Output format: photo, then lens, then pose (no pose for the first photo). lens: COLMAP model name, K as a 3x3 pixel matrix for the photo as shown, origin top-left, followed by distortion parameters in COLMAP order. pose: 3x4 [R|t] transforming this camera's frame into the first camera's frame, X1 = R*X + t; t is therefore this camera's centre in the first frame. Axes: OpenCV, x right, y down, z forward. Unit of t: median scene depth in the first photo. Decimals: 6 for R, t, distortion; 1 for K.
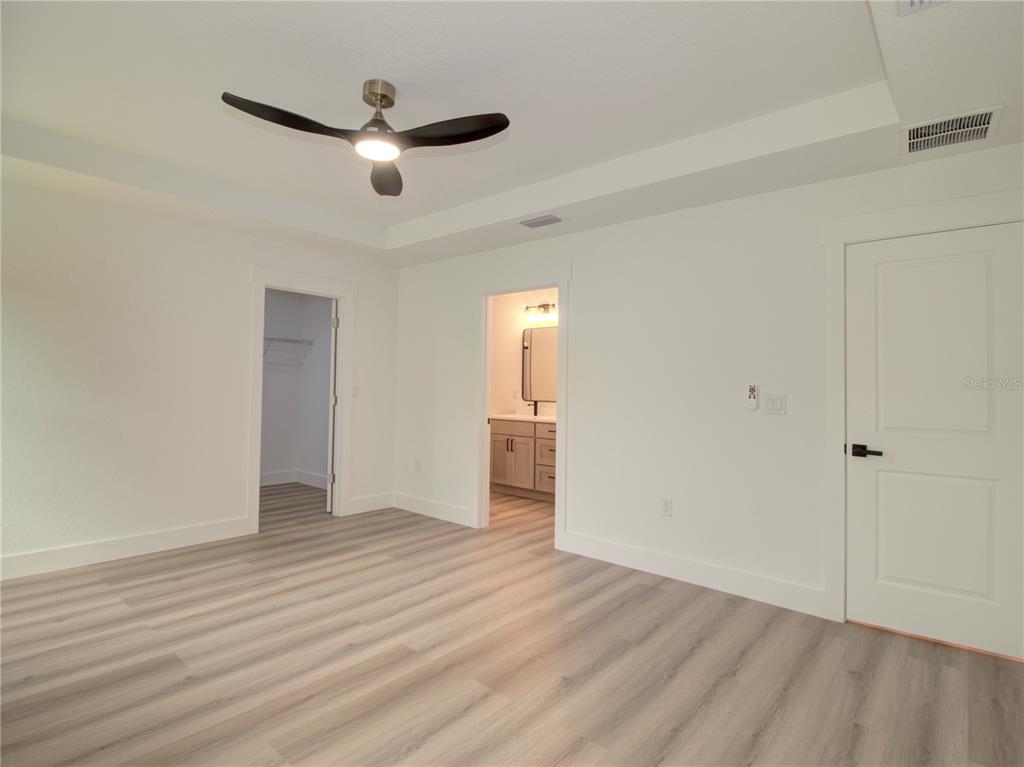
lens RADIAL K [[531.1, 0, 510.6], [0, 531.1, 385.0], [0, 0, 1]] dist [-0.000728, -0.000195]
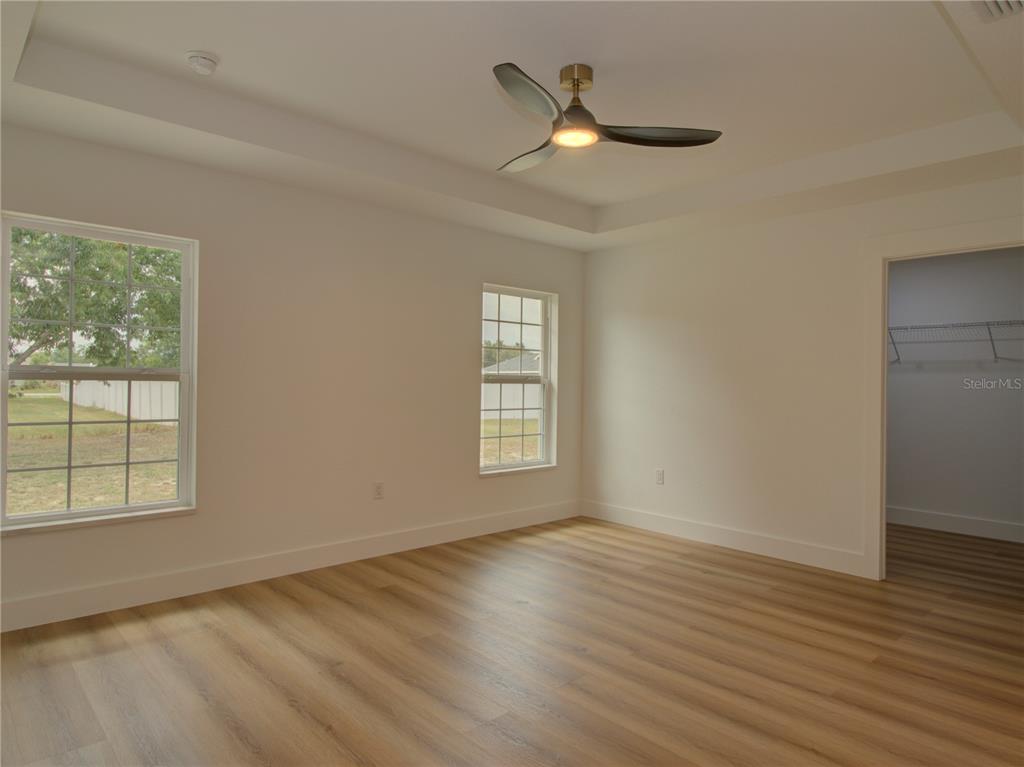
lens RADIAL K [[626.8, 0, 504.0], [0, 626.8, 387.5], [0, 0, 1]] dist [0.004327, -0.000641]
pose [[-0.109064, -0.006644, -0.994012, 0.558804], [-0.007831, 0.999952, -0.005825, 0.005257], [0.994004, 0.007149, -0.109111, 0.614722]]
